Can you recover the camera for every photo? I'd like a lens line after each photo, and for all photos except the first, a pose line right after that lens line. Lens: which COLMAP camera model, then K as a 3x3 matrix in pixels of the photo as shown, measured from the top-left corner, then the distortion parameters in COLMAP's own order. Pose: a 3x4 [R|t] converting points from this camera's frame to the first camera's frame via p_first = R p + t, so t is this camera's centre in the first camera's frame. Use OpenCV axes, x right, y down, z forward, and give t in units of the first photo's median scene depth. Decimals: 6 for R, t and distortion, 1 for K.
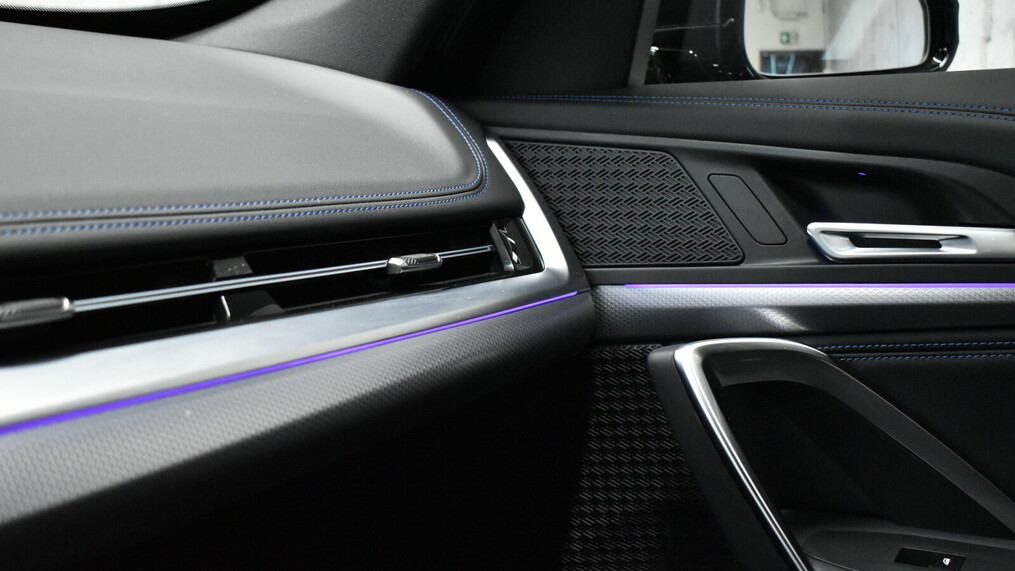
lens RADIAL K [[1216.3, 0, 510.1], [0, 1216.3, 281.8], [0, 0, 1]] dist [0.064966, 0.000000]
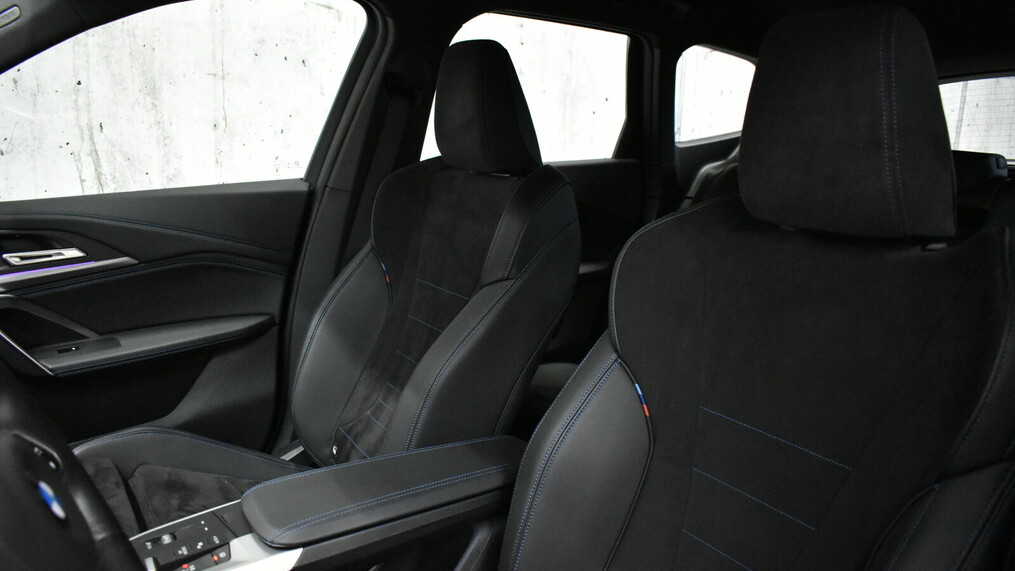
lens RADIAL K [[778.0, 0, 507.5], [0, 778.0, 287.5], [0, 0, 1]] dist [-0.013720, 0.003828]
pose [[0.392570, -0.193108, 0.899221, -0.979920], [0.106017, 0.980693, 0.164320, -0.148332], [-0.913592, 0.030826, 0.405463, -0.881901]]
